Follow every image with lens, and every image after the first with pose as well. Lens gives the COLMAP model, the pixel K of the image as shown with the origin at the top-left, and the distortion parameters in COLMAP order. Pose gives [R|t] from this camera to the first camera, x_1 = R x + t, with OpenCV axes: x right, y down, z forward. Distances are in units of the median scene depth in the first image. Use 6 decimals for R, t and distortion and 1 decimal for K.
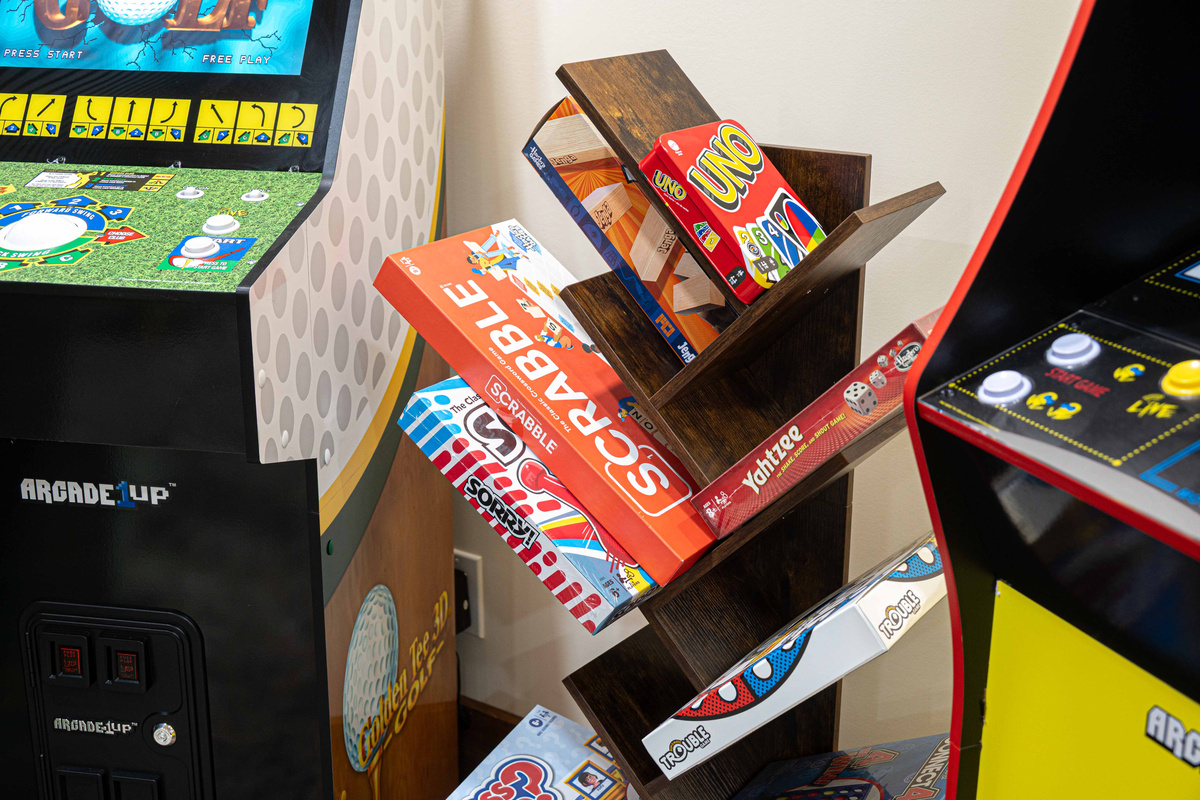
lens RADIAL K [[1506.3, 0, 597.9], [0, 1506.3, 393.7], [0, 0, 1]] dist [-0.007595, 0.000000]
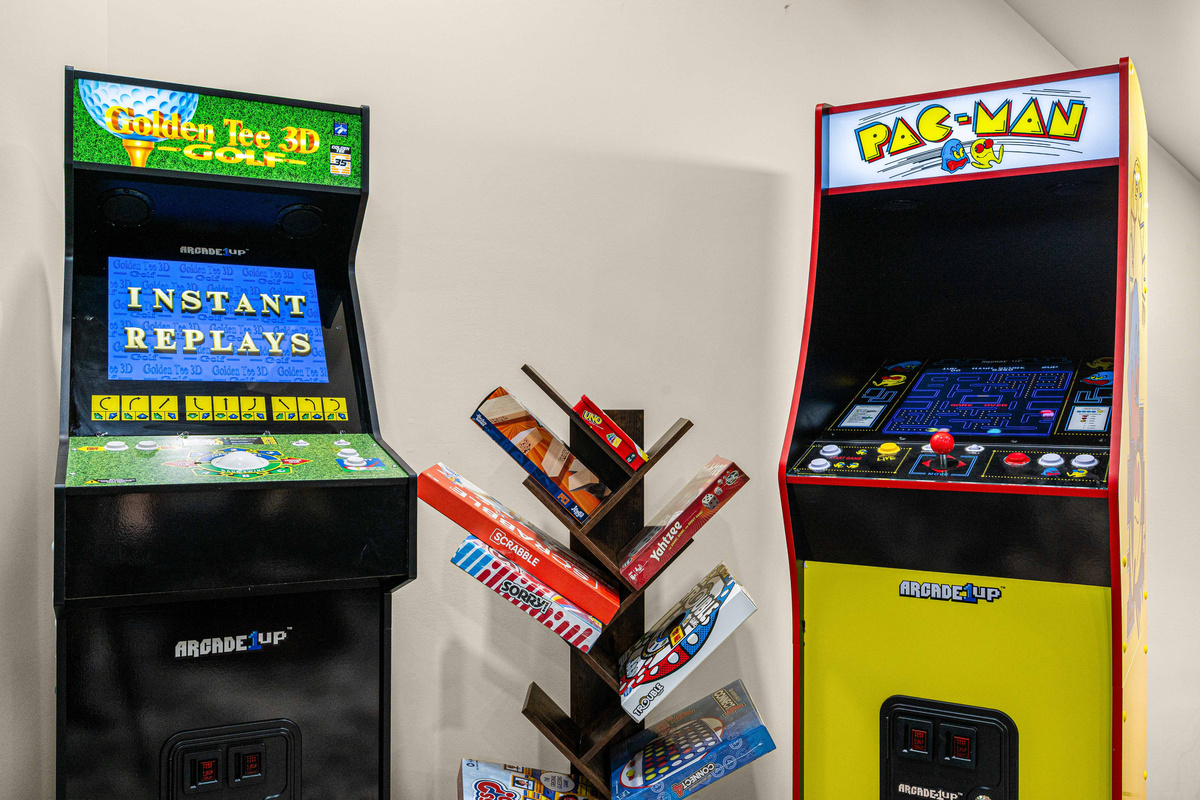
lens RADIAL K [[1023.8, 0, 602.7], [0, 1023.8, 400.4], [0, 0, 1]] dist [0.004563, -0.002557]
pose [[0.811458, -0.004518, 0.584393, -0.689803], [0.182982, 0.951654, -0.246721, 0.169679], [-0.555025, 0.307137, 0.773055, -0.083520]]
